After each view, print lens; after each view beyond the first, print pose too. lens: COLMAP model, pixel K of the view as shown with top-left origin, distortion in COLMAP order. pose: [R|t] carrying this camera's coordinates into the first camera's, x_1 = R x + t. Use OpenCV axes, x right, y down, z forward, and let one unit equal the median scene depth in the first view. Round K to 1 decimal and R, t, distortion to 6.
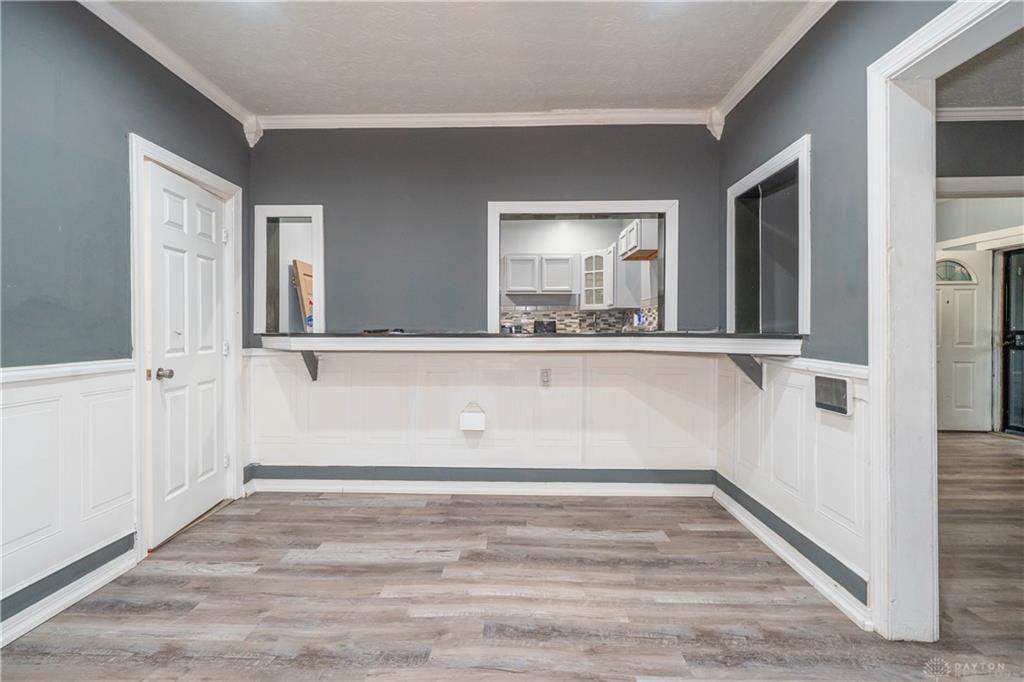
lens RADIAL K [[492.8, 0, 512.3], [0, 492.8, 328.9], [0, 0, 1]] dist [-0.003767, 0.003465]
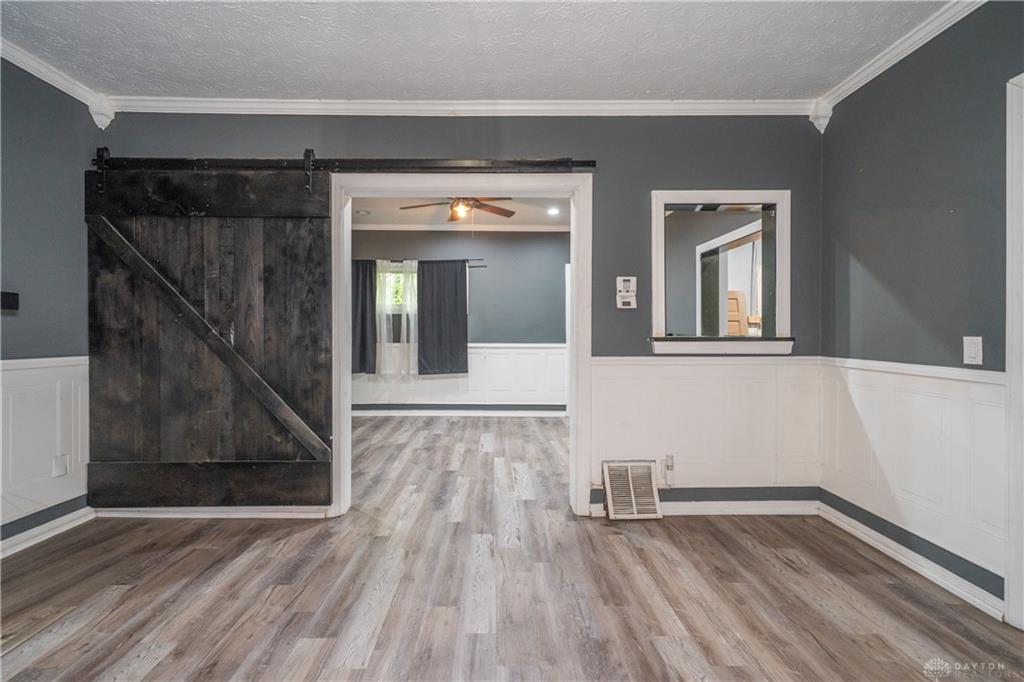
lens RADIAL K [[460.3, 0, 481.5], [0, 460.3, 334.1], [0, 0, 1]] dist [0.003719, -0.000324]
pose [[0.005210, 0.003375, -0.999981, 1.618591], [-0.003747, 0.999987, 0.003355, -0.002053], [0.999979, 0.003730, 0.005223, 0.434166]]
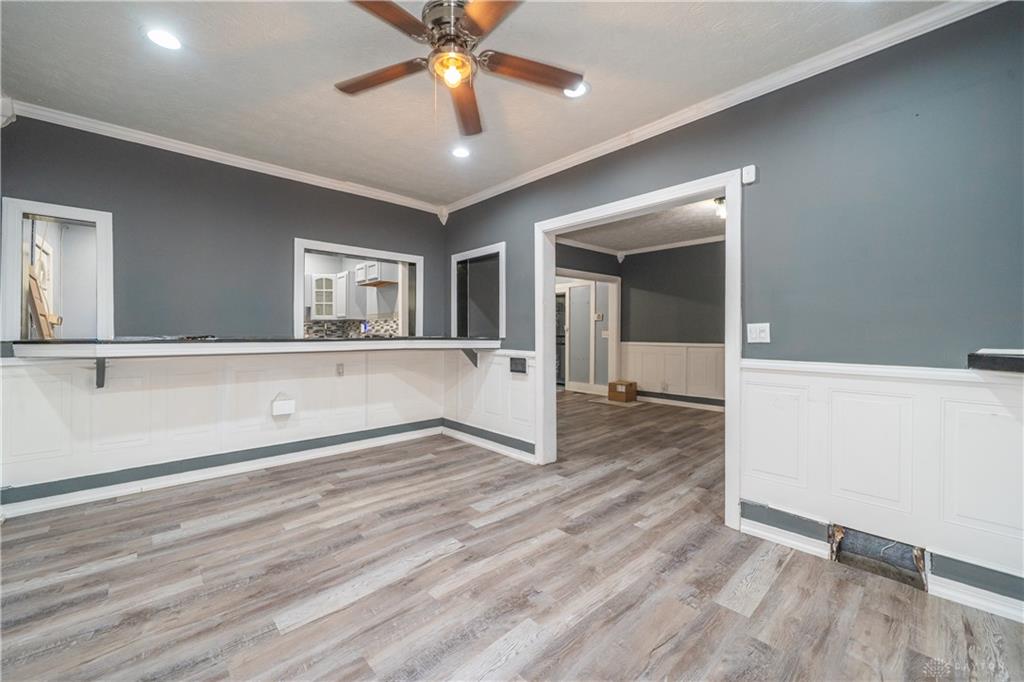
lens RADIAL K [[397.1, 0, 507.1], [0, 397.1, 327.9], [0, 0, 1]] dist [0.000223, -0.000765]
pose [[0.720551, 0.012451, 0.693290, -0.461675], [-0.000841, 0.999854, -0.017082, -0.001212], [-0.693401, 0.011725, 0.720456, -0.178723]]
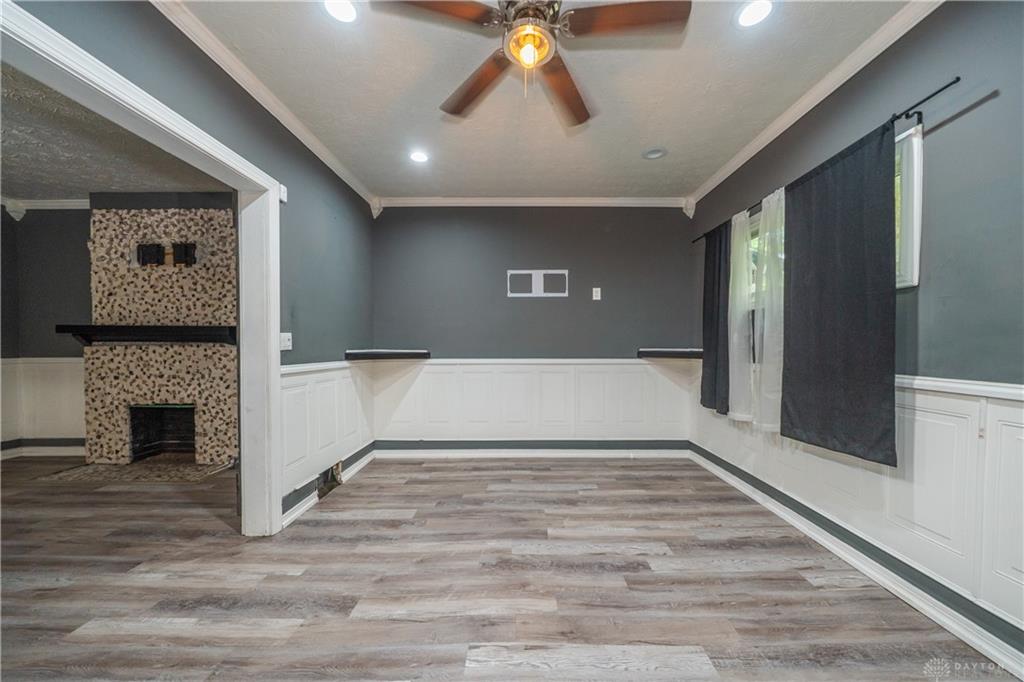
lens RADIAL K [[362.1, 0, 533.8], [0, 362.1, 352.3], [0, 0, 1]] dist [-0.008747, 0.000190]
pose [[-0.999234, 0.001916, -0.039095, -0.047031], [0.001044, 0.999750, 0.022330, -0.000581], [0.039128, 0.022272, -0.998986, 0.926517]]
